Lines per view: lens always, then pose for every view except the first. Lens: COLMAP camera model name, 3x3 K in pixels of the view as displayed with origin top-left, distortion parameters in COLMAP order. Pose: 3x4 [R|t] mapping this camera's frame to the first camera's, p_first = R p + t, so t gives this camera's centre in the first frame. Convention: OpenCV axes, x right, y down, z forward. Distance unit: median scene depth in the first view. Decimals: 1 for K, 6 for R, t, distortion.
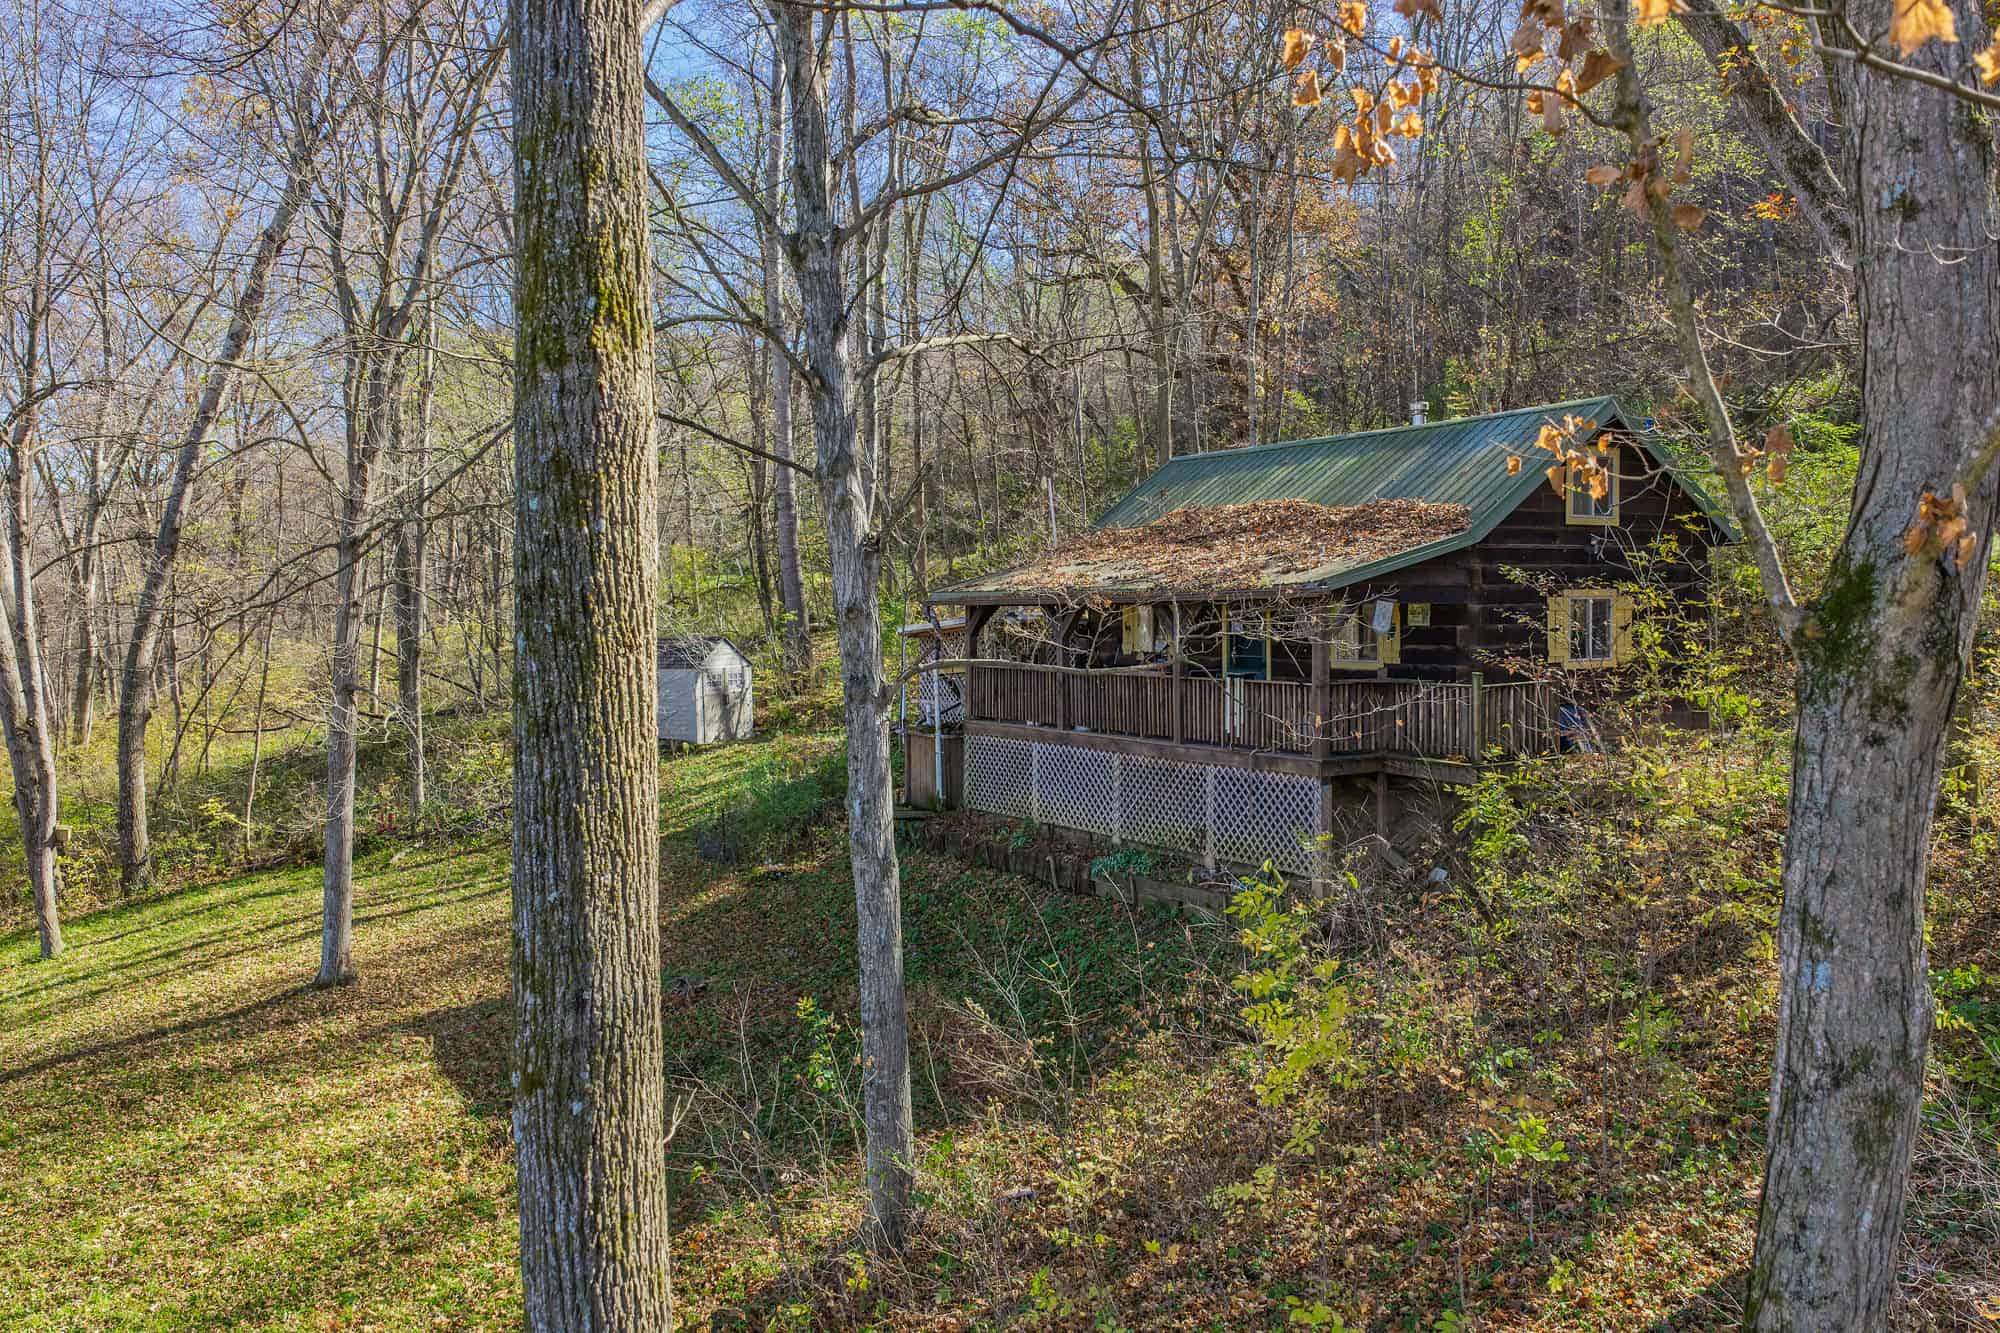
lens RADIAL K [[1658.4, 0, 1005.9], [0, 1658.4, 670.0], [0, 0, 1]] dist [0.009644, -0.008780]
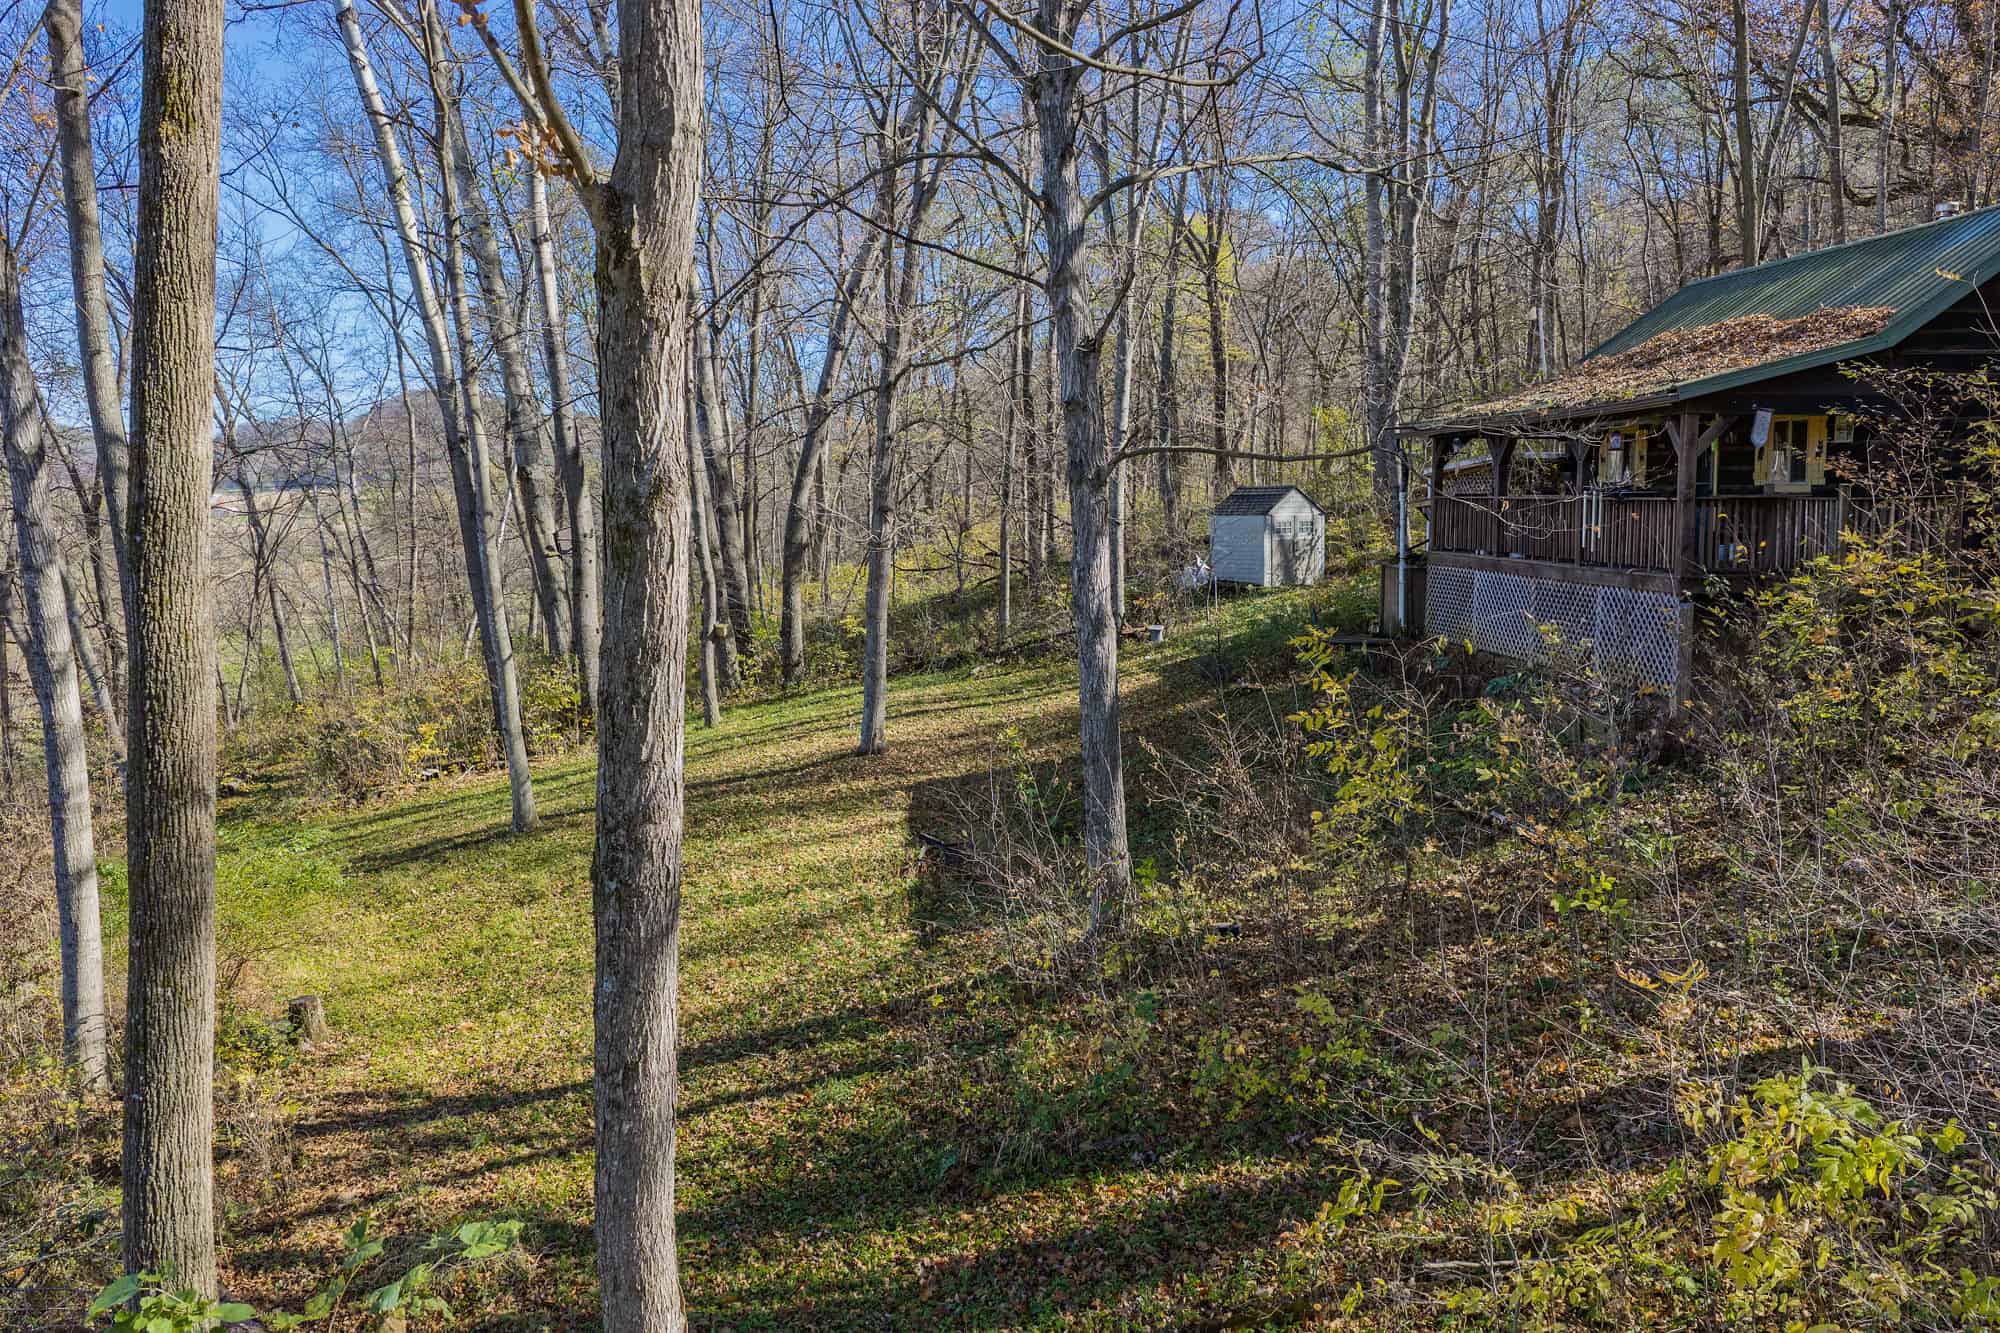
lens RADIAL K [[1658.4, 0, 1005.9], [0, 1658.4, 670.0], [0, 0, 1]] dist [0.009644, -0.008780]
pose [[0.898676, 0.051227, -0.435611, 0.215280], [-0.020637, 0.996995, 0.074671, 0.036408], [0.438127, -0.058115, 0.897032, -0.041675]]
